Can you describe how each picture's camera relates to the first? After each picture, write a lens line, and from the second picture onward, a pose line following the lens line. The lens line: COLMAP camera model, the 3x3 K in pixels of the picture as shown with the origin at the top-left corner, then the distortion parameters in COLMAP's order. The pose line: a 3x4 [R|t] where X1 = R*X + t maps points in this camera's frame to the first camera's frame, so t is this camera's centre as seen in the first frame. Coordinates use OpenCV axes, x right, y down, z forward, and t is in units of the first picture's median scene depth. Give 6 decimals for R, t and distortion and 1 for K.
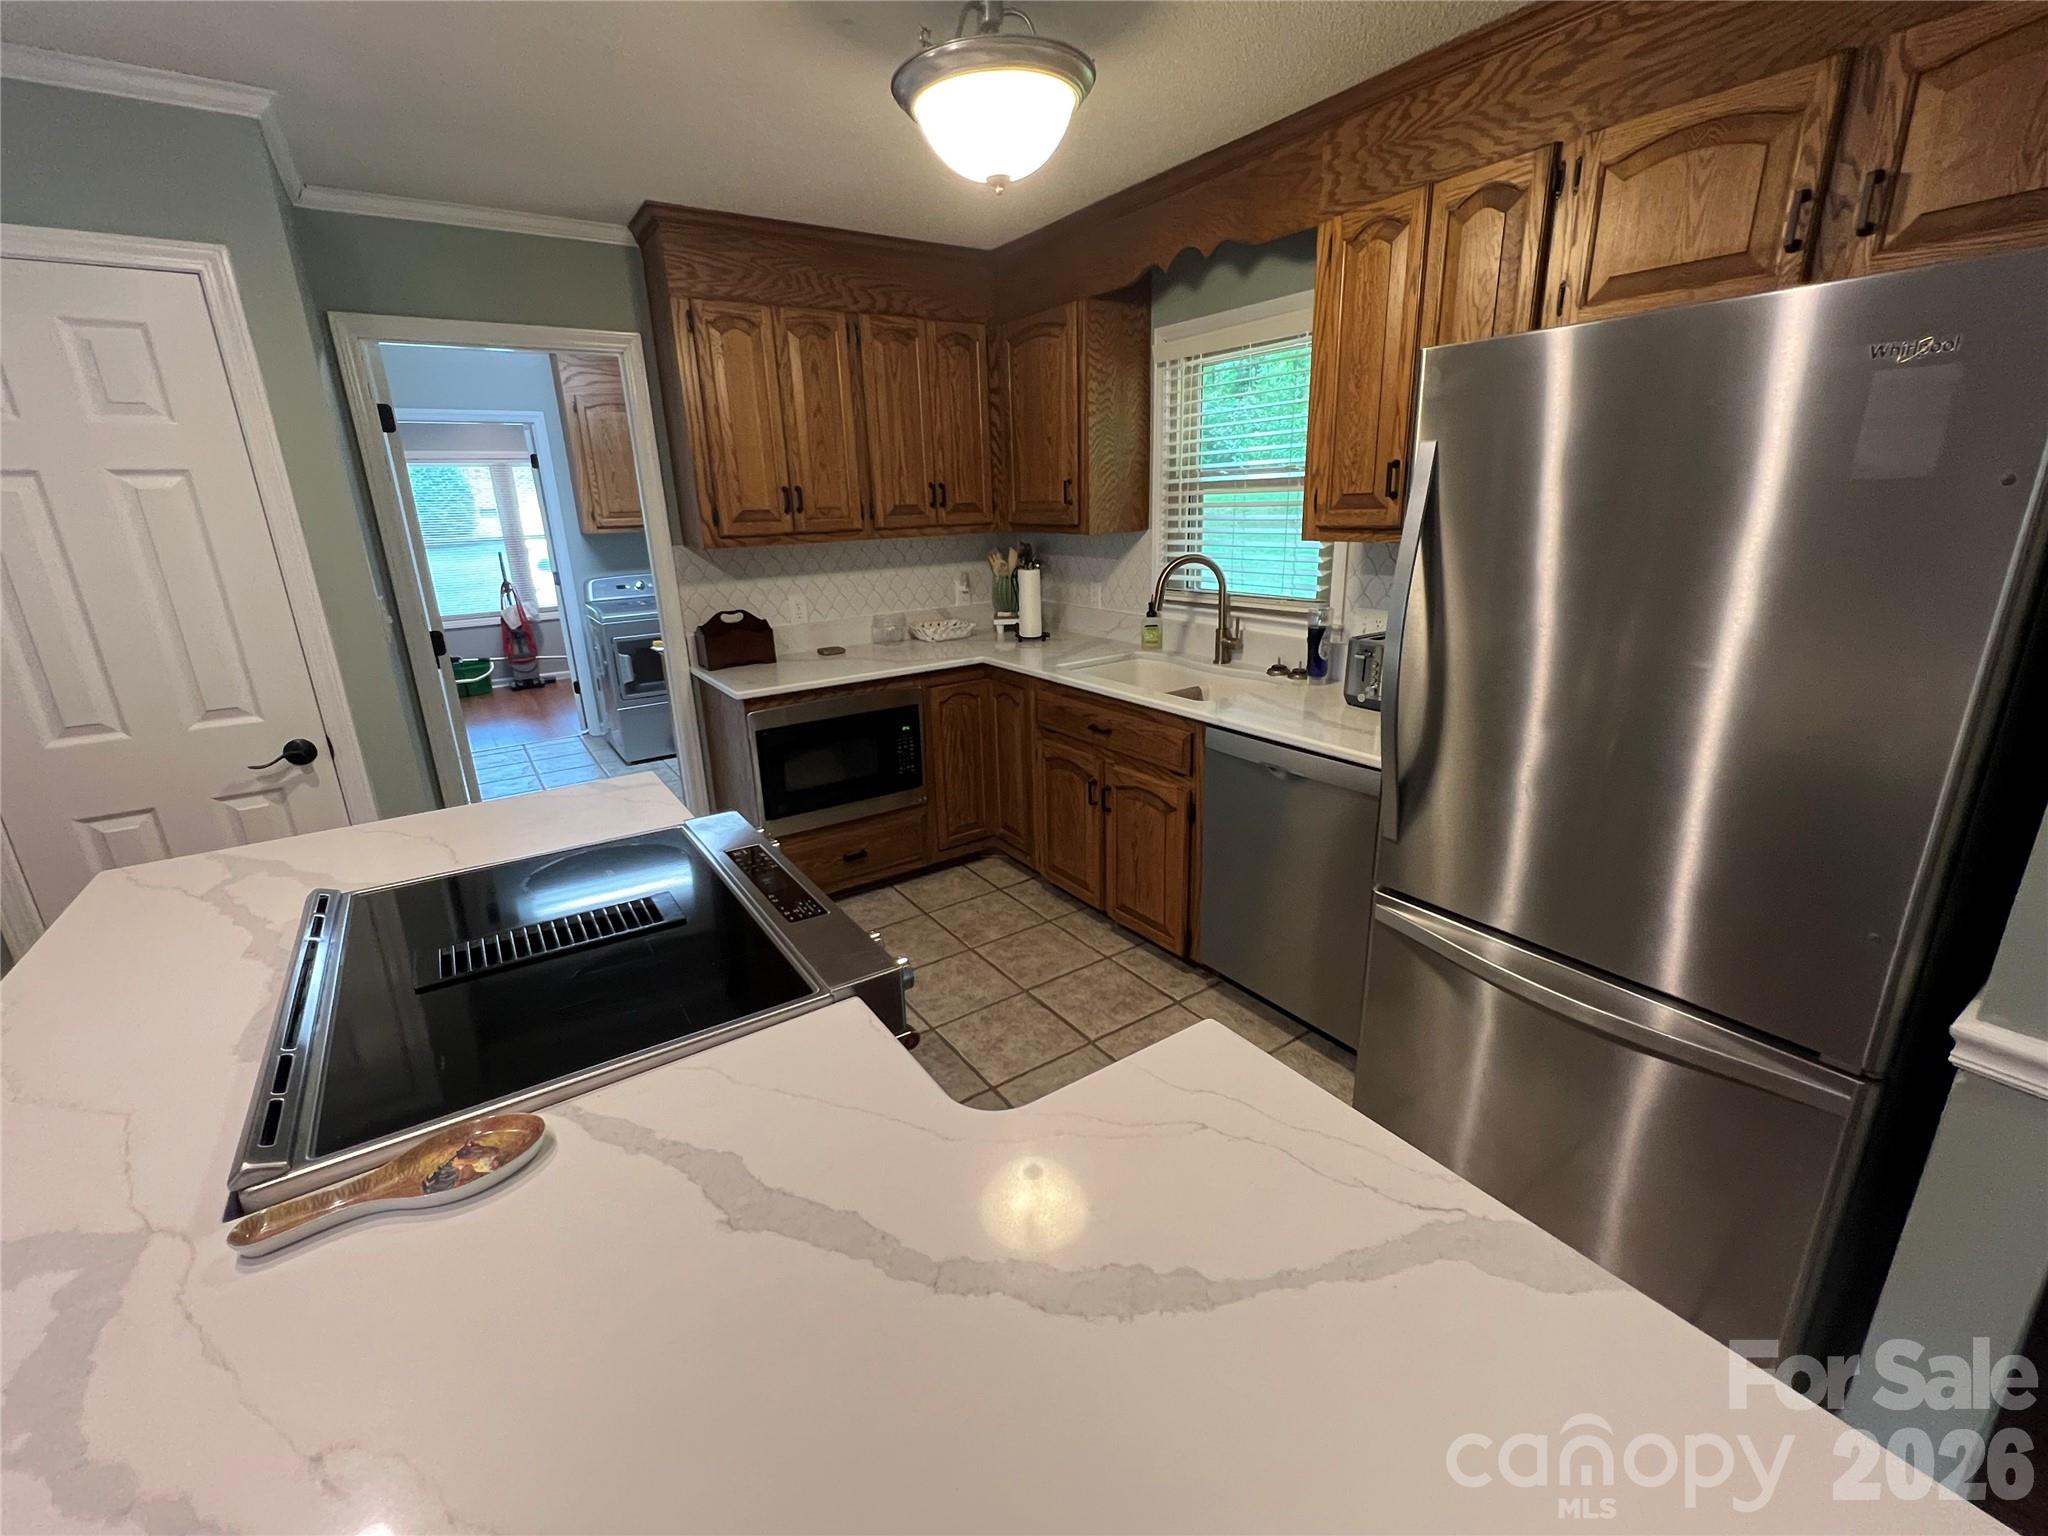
lens RADIAL K [[862.4, 0, 1024.4], [0, 862.4, 761.2], [0, 0, 1]] dist [-0.001003, 0.000410]
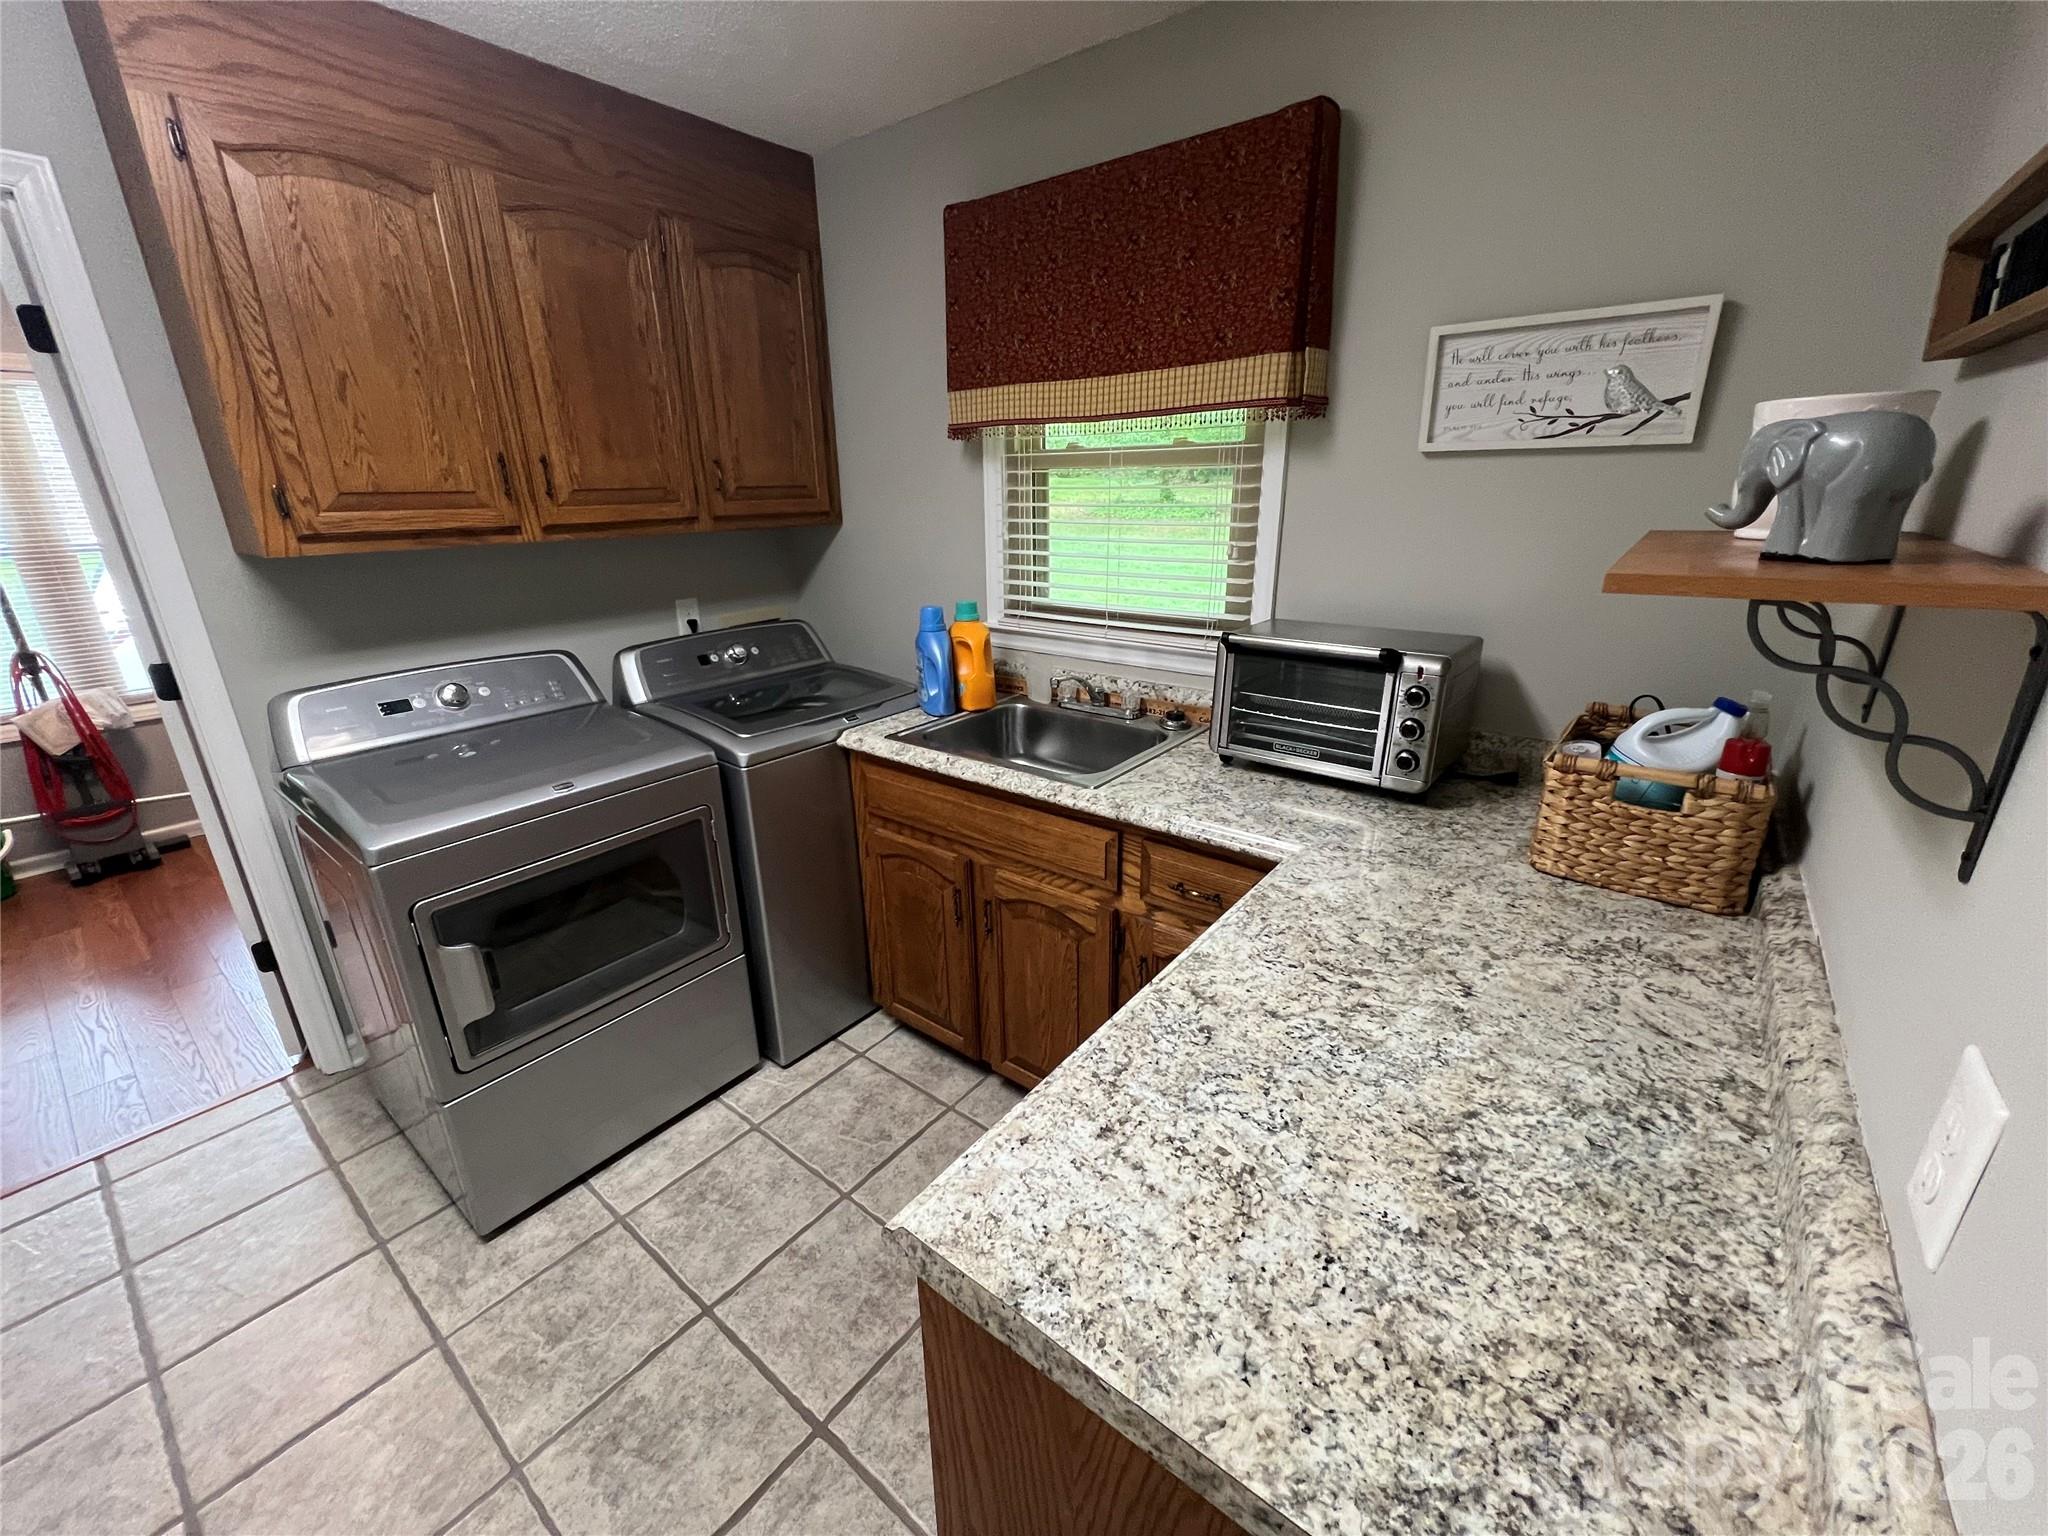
lens RADIAL K [[821.7, 0, 1033.9], [0, 821.7, 767.7], [0, 0, 1]] dist [-0.001959, 0.000172]
pose [[0.951871, -0.082220, 0.295264, -0.633234], [0.075520, 0.996563, 0.034043, -0.333275], [-0.297048, -0.010106, 0.954809, 1.187403]]
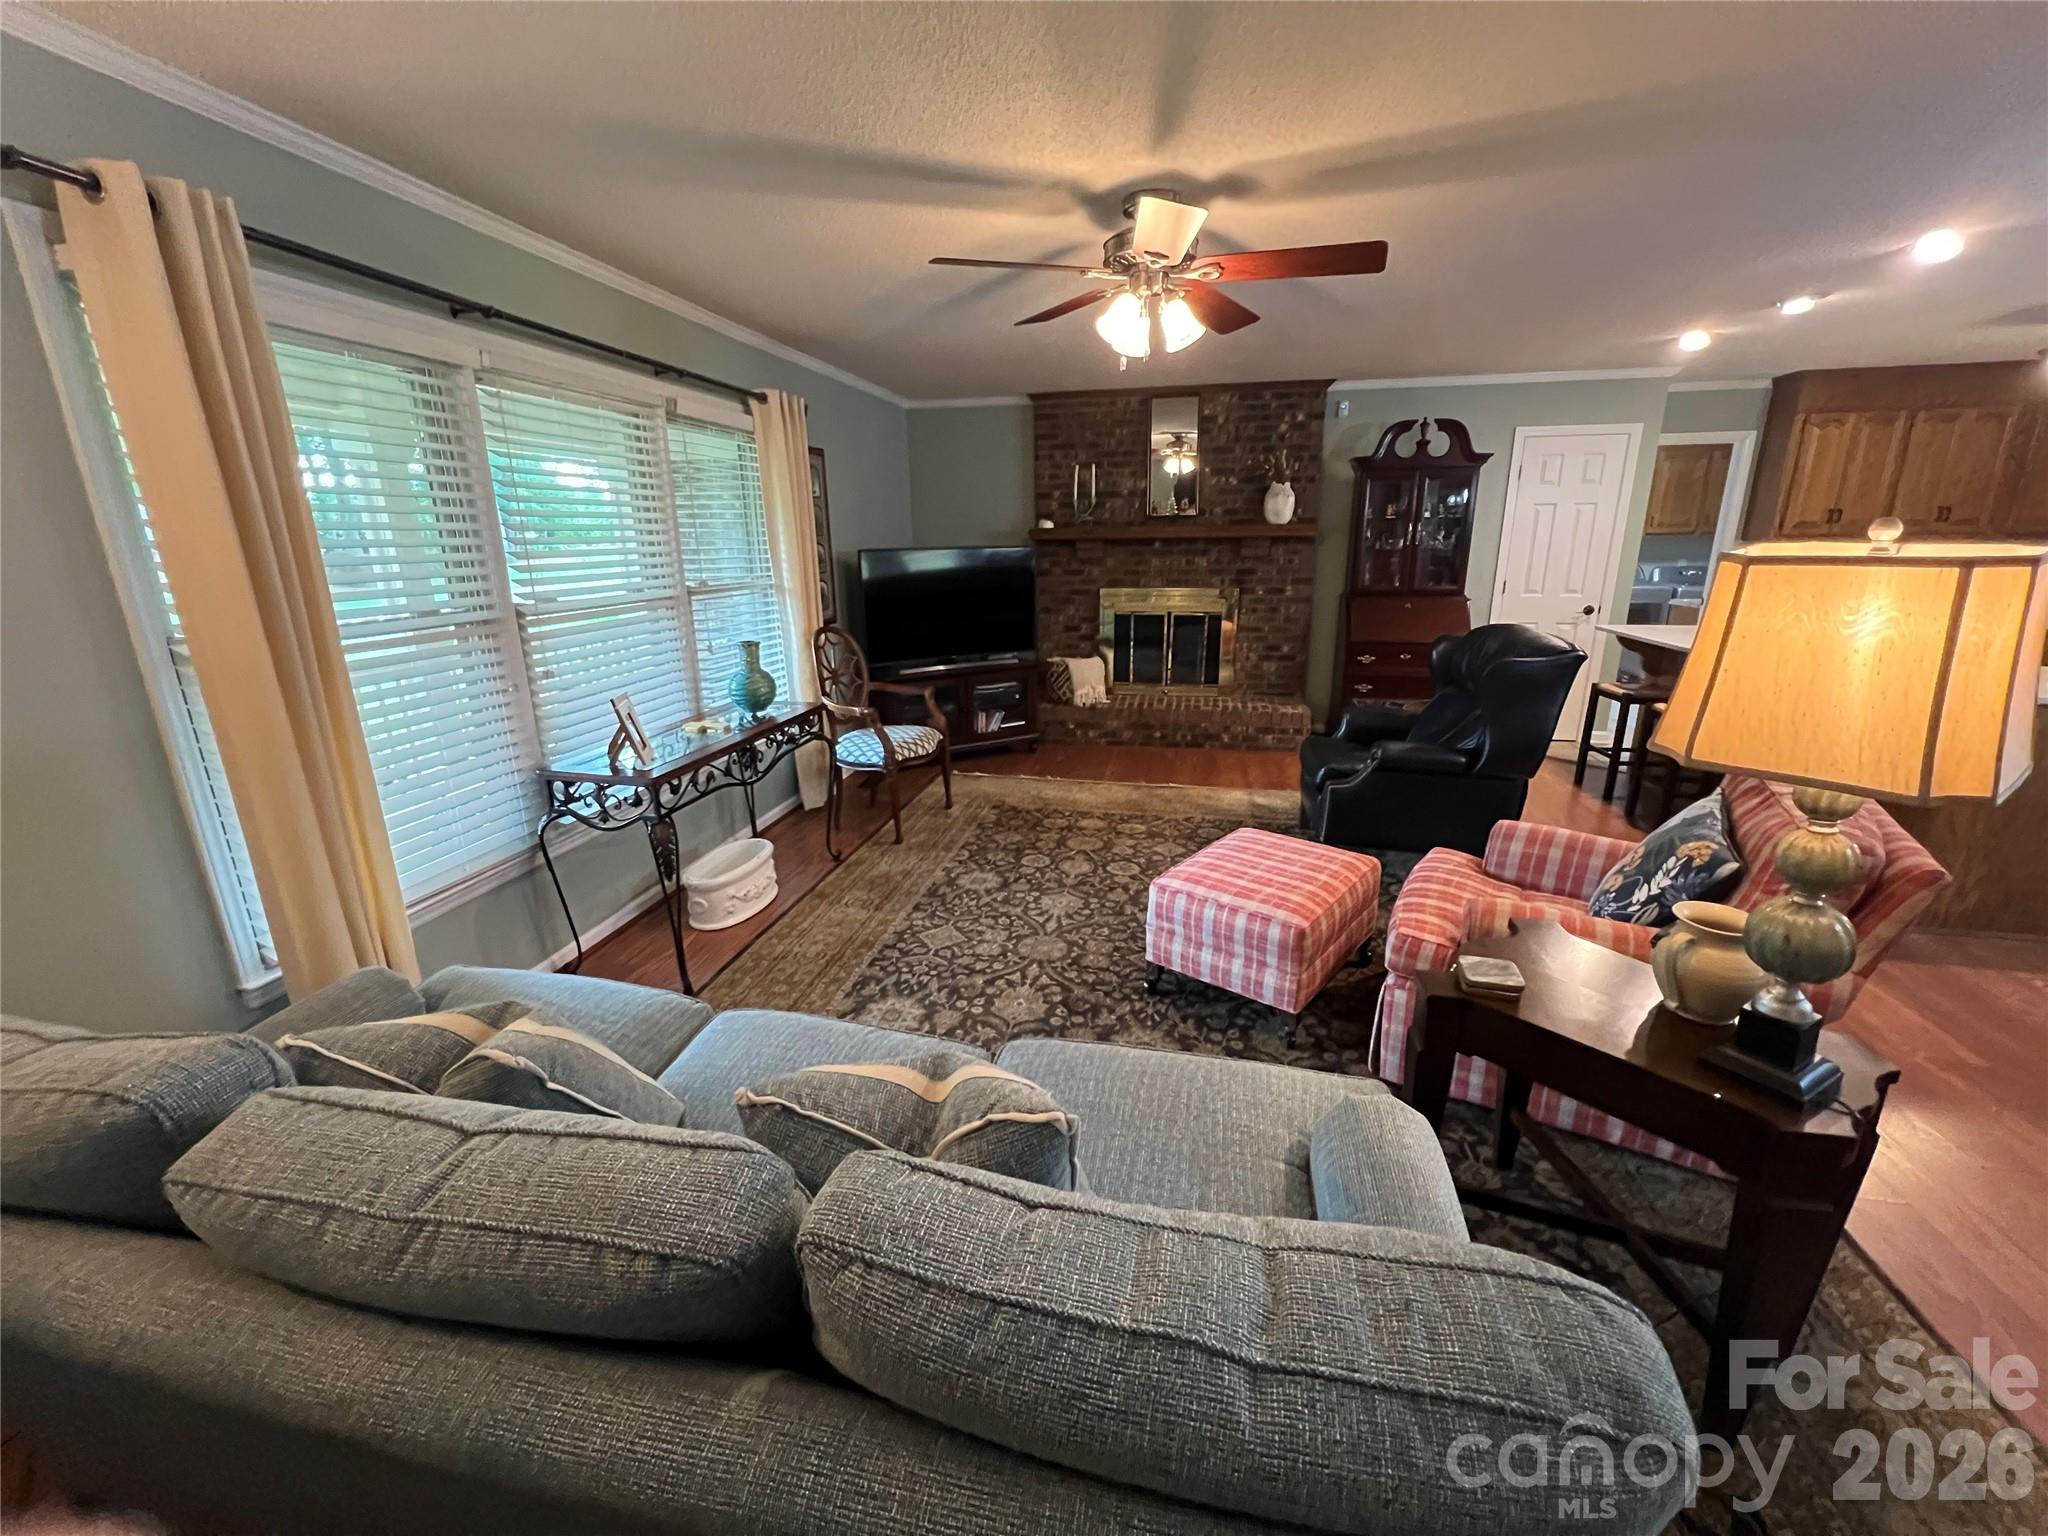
lens RADIAL K [[821.7, 0, 1022.8], [0, 821.7, 766.6], [0, 0, 1]] dist [-0.001959, 0.000172]
pose [[0.698413, 0.216182, -0.682265, -0.192596], [-0.218277, 0.972212, 0.084611, 0.491585], [0.681597, 0.089830, 0.726193, -1.543551]]
